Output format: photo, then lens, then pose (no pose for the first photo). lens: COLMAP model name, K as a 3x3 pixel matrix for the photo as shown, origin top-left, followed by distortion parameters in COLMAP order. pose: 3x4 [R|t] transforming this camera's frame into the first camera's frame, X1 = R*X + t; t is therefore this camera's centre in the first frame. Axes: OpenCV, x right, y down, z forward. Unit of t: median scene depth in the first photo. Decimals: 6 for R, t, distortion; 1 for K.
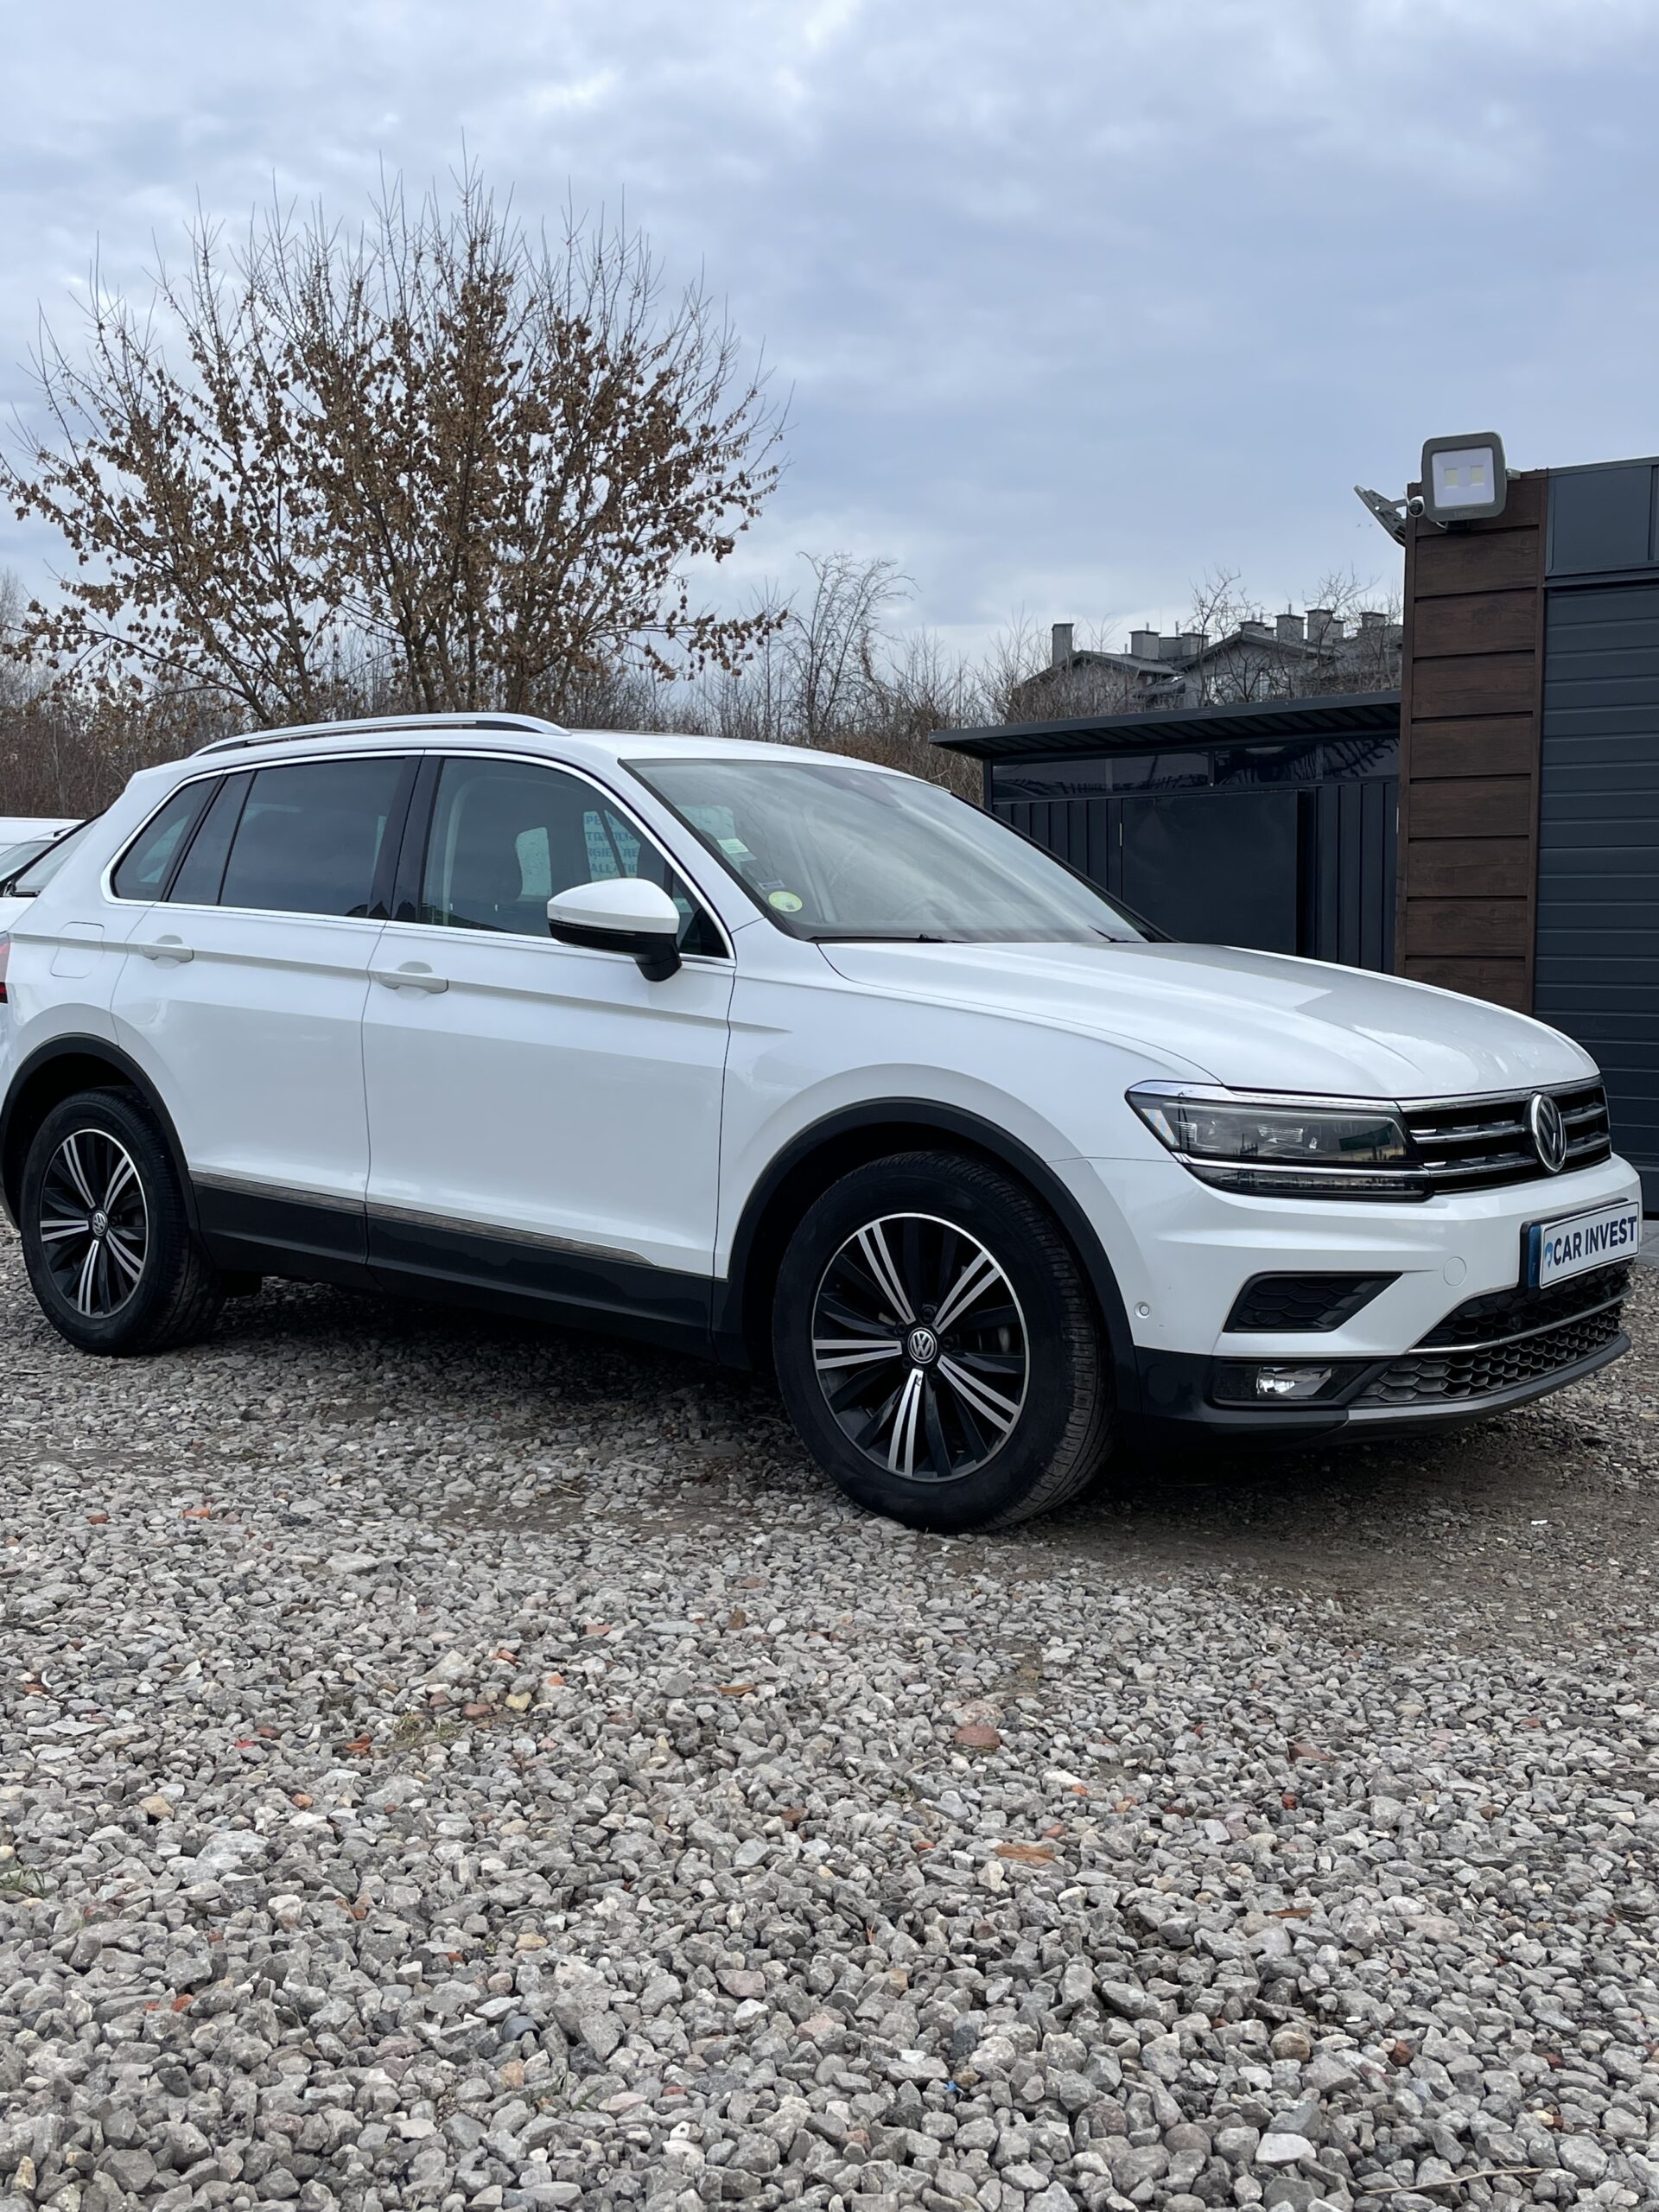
lens RADIAL K [[2153.6, 0, 822.6], [0, 2153.6, 1095.2], [0, 0, 1]] dist [0.062400, 0.000000]
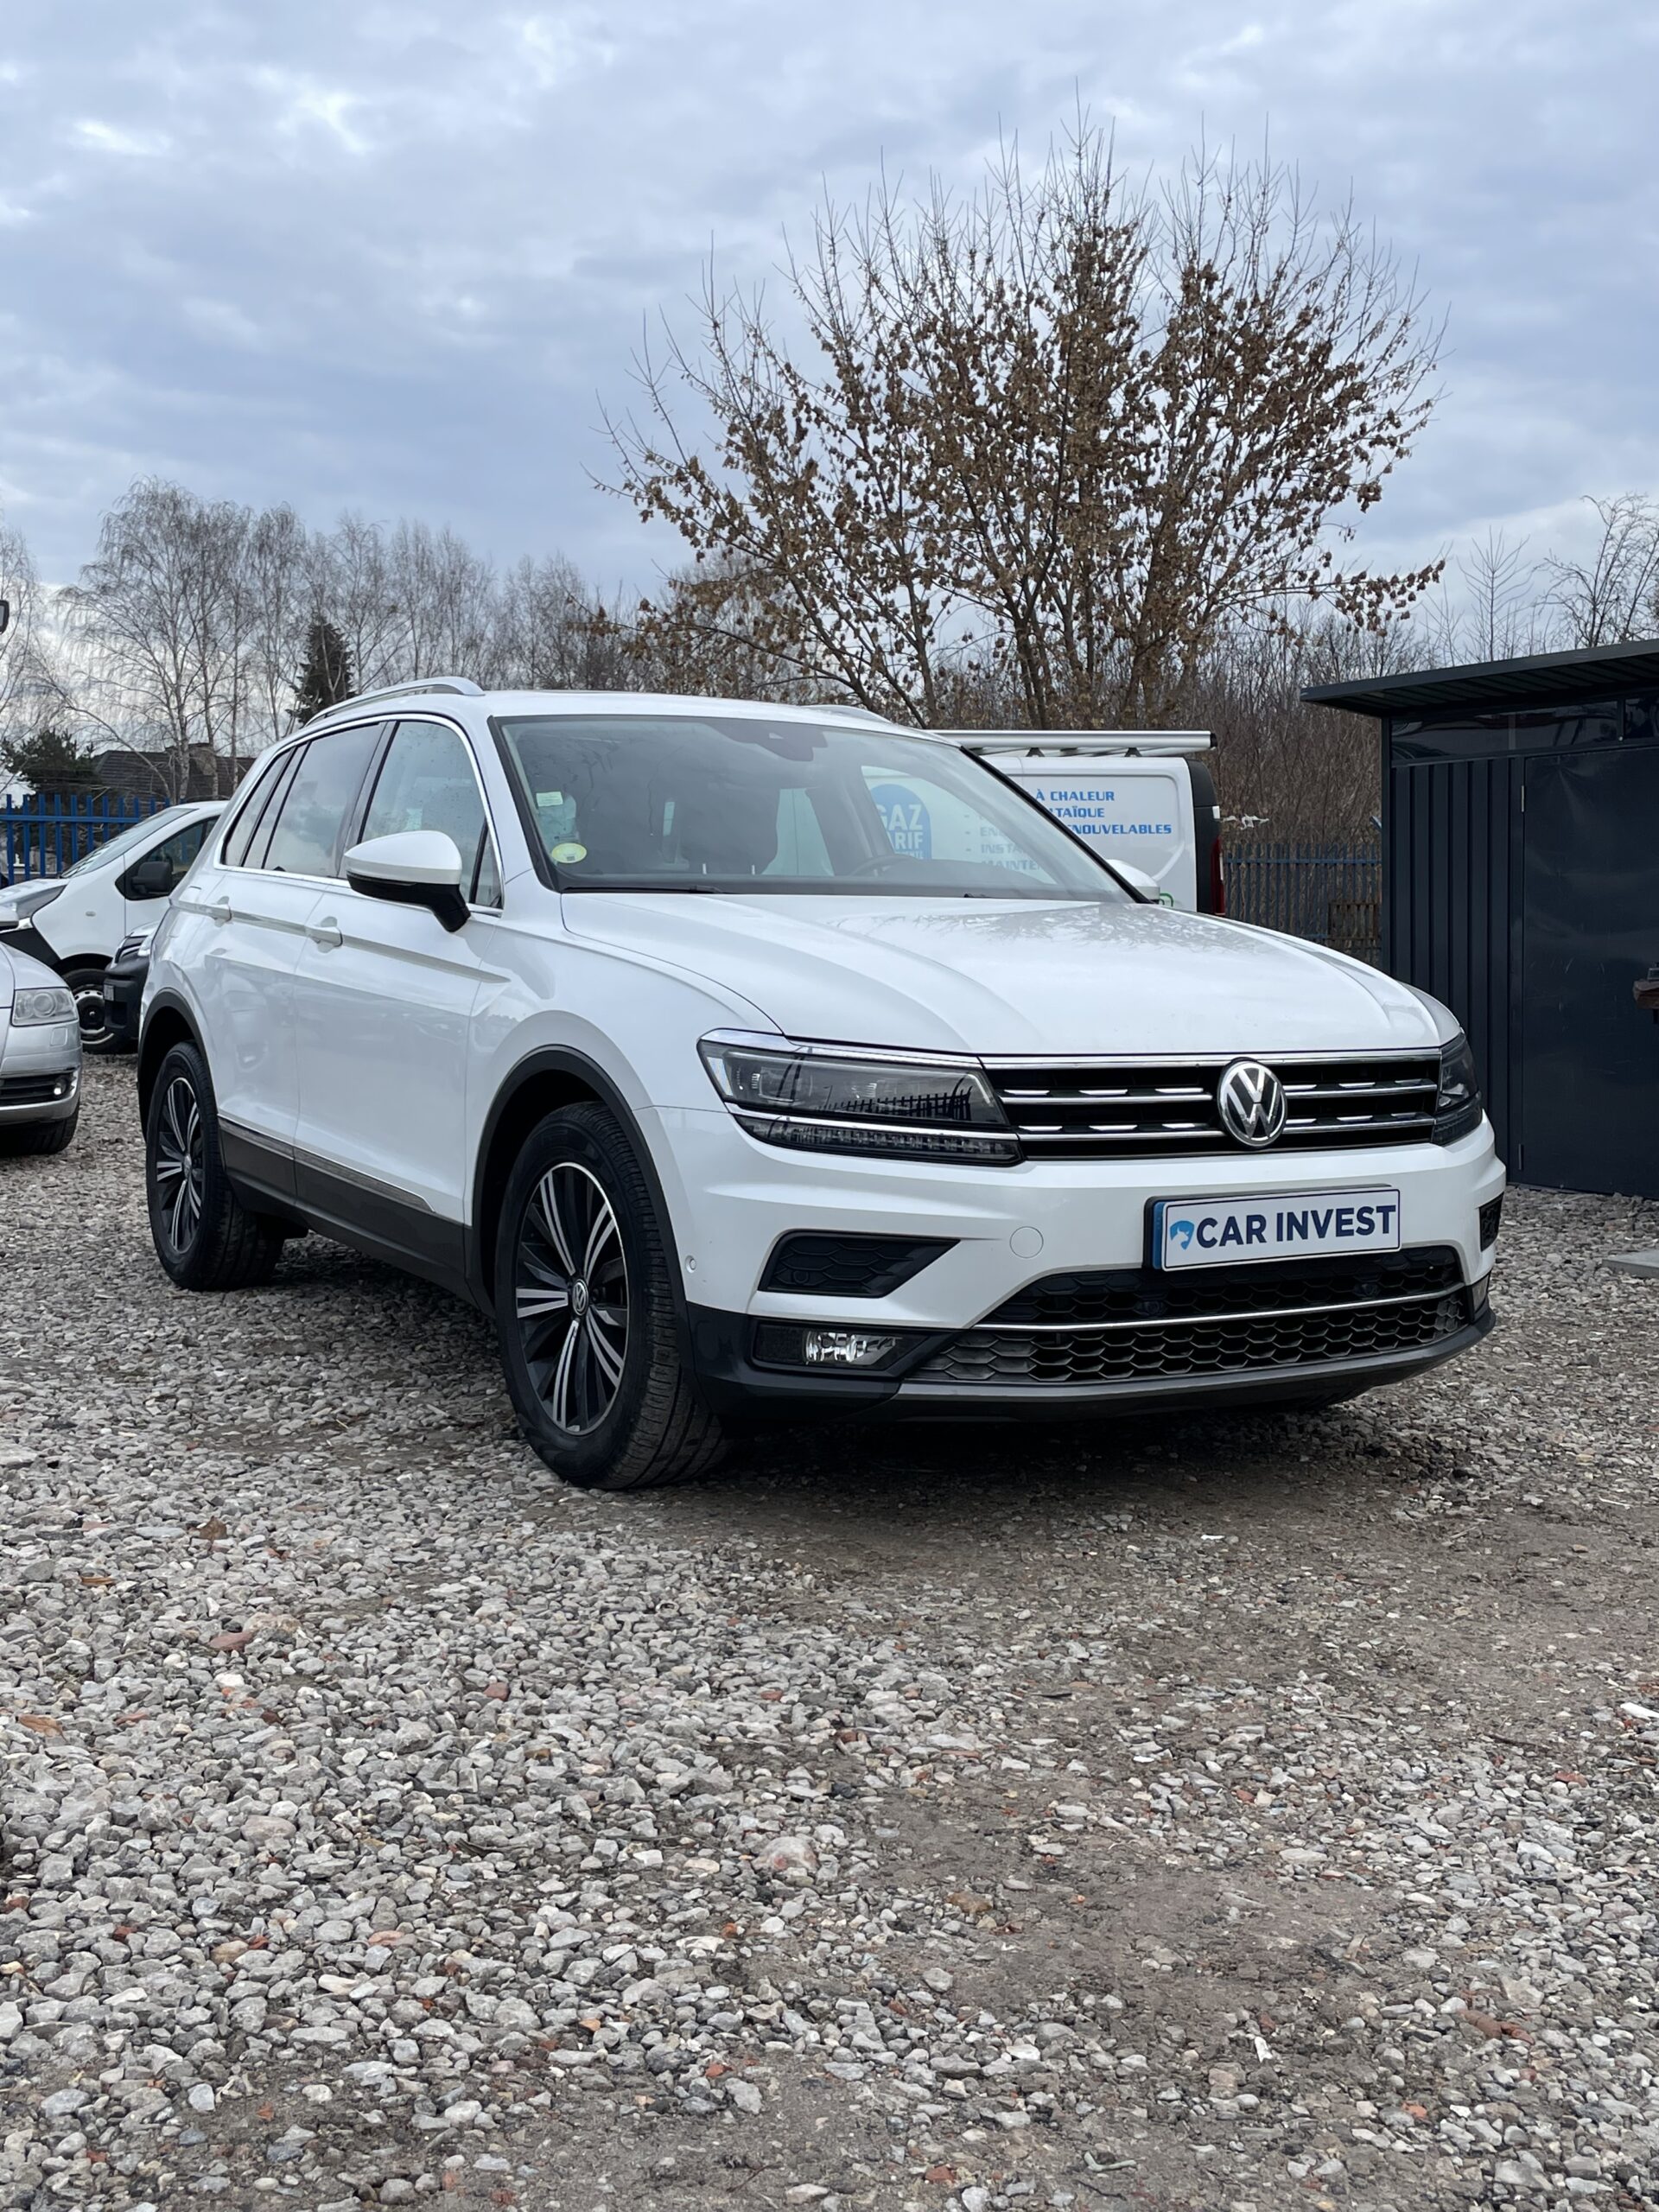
lens RADIAL K [[2308.6, 0, 819.3], [0, 2308.6, 1119.8], [0, 0, 1]] dist [0.046287, 0.000000]
pose [[0.925002, 0.031768, -0.378632, 0.139548], [-0.029729, 0.999495, 0.011230, 0.005027], [0.378797, 0.000869, 0.925479, 0.014439]]
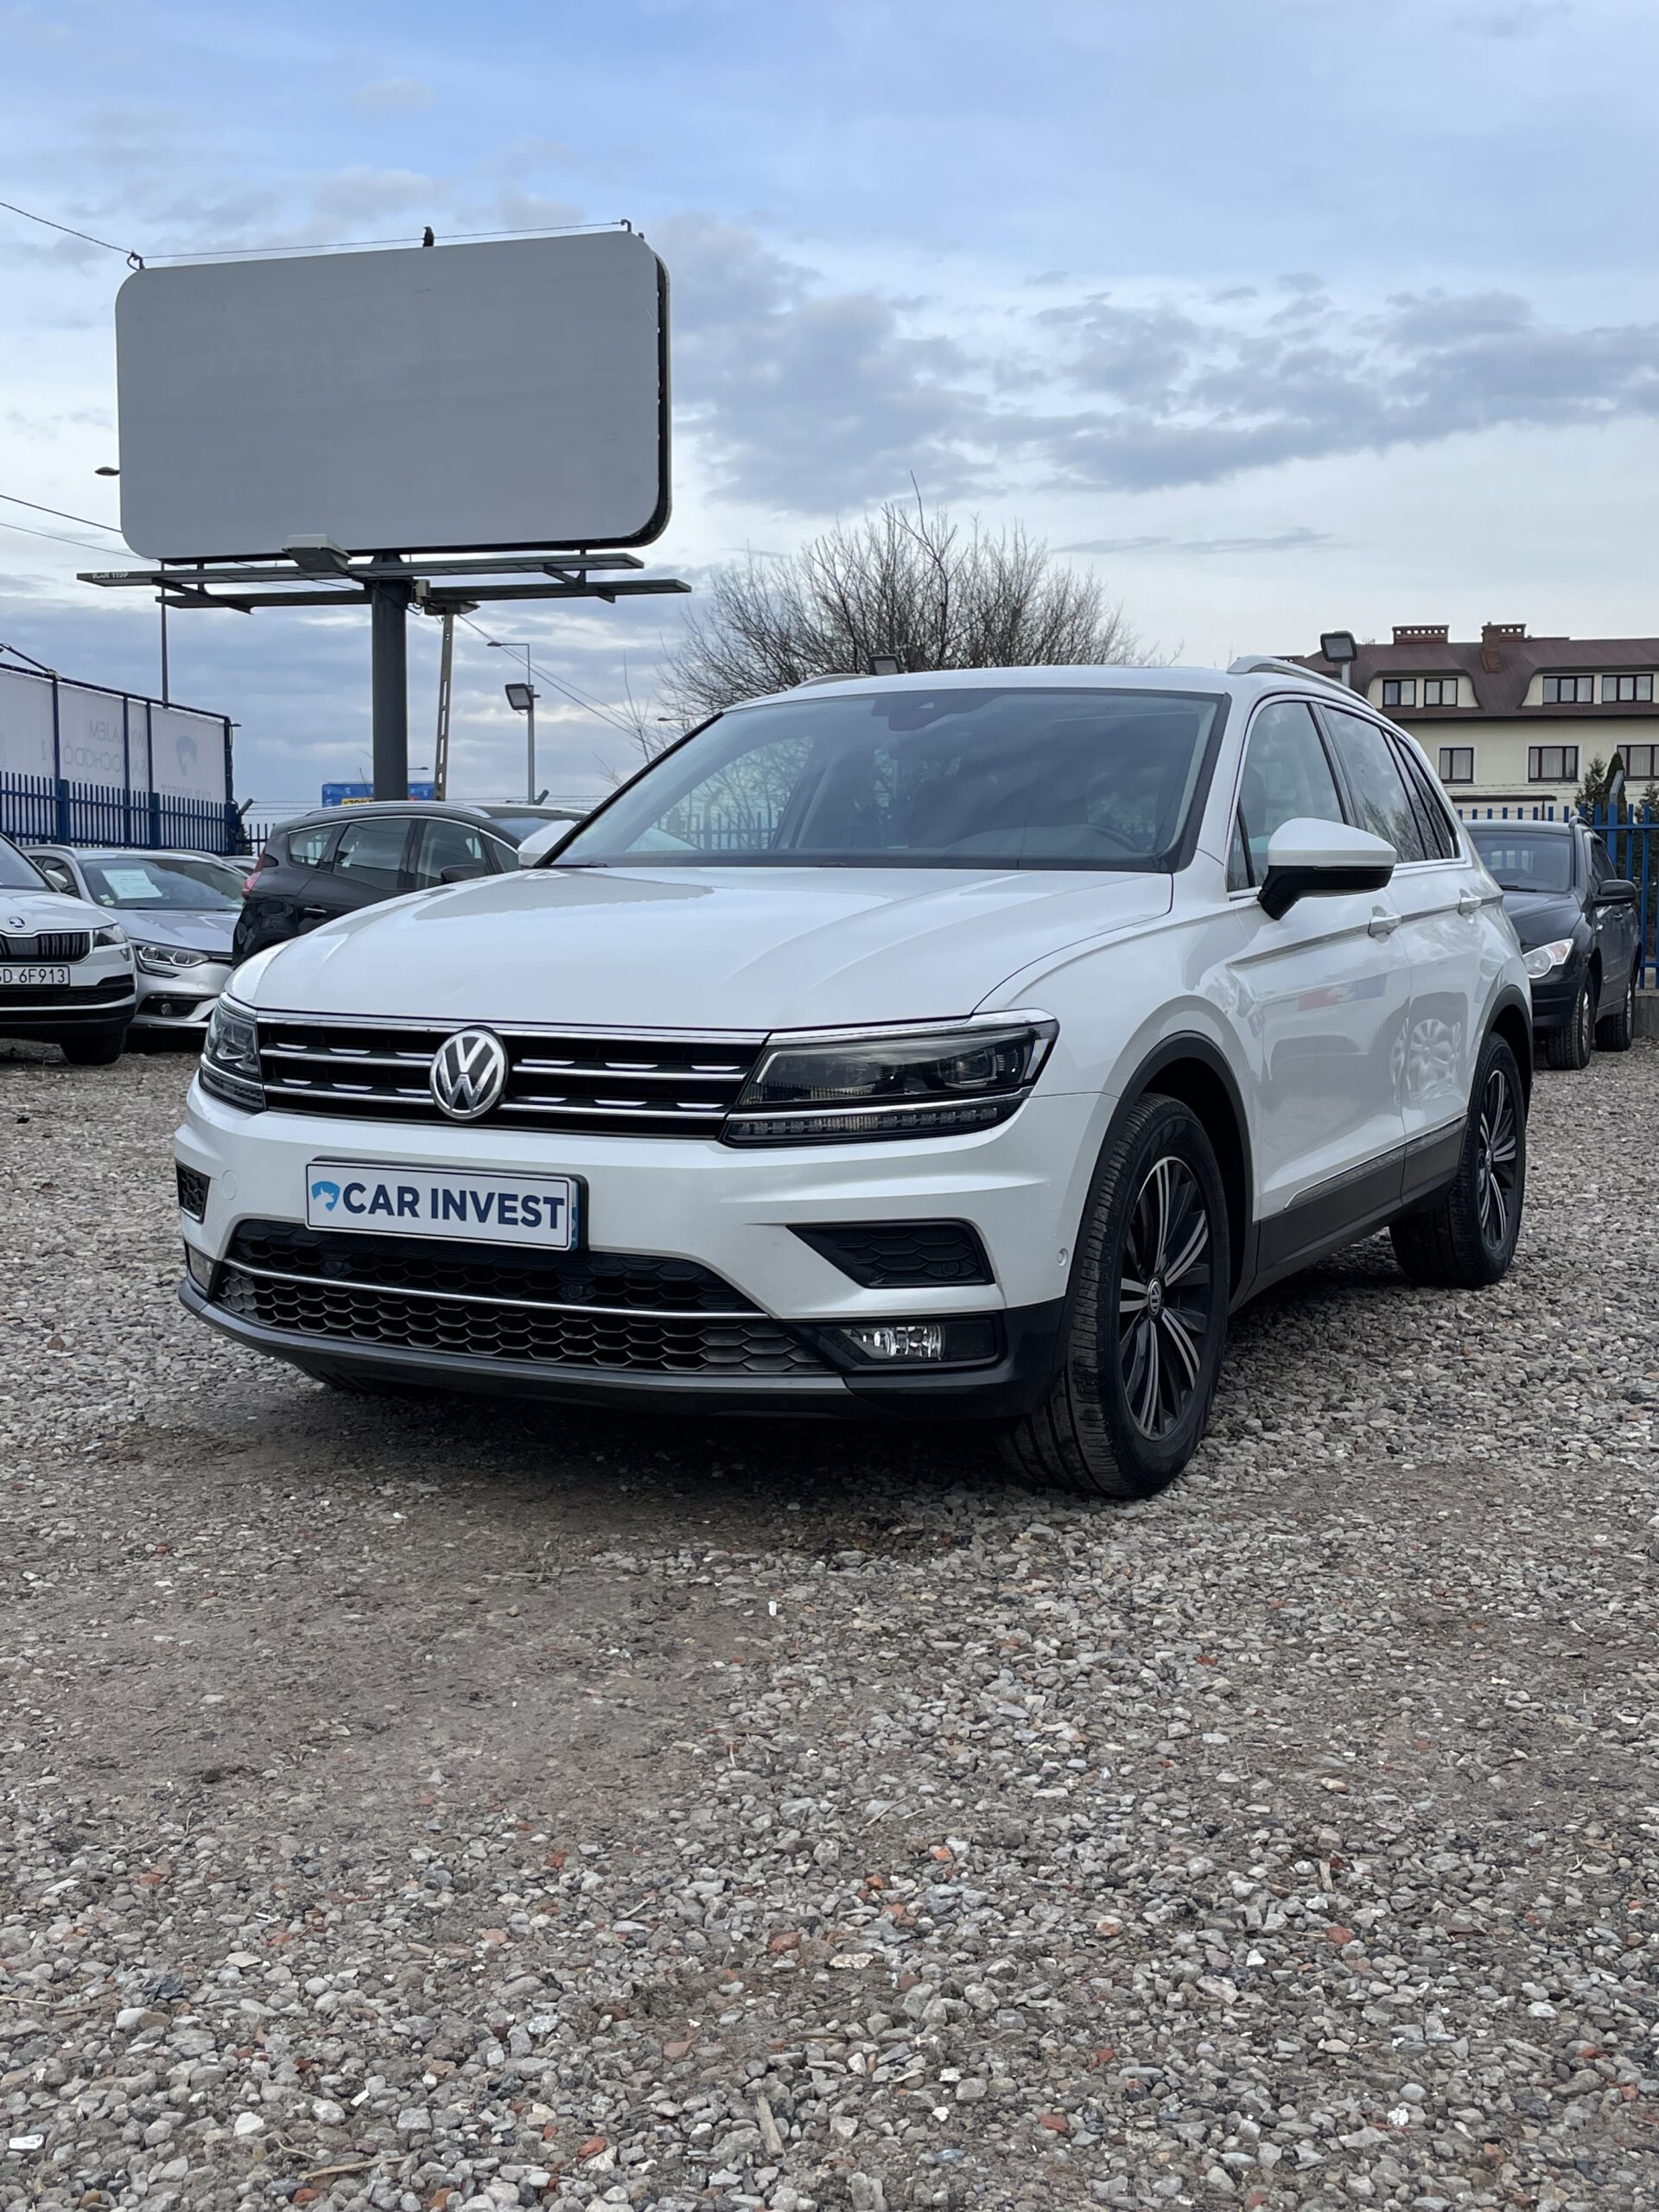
lens RADIAL K [[2308.6, 0, 841.0], [0, 2308.6, 1117.4], [0, 0, 1]] dist [0.046287, 0.000000]
pose [[0.170601, 0.072930, -0.982638, 0.328314], [-0.079891, 0.994998, 0.059977, -0.008194], [0.982096, 0.068272, 0.175574, 0.261151]]
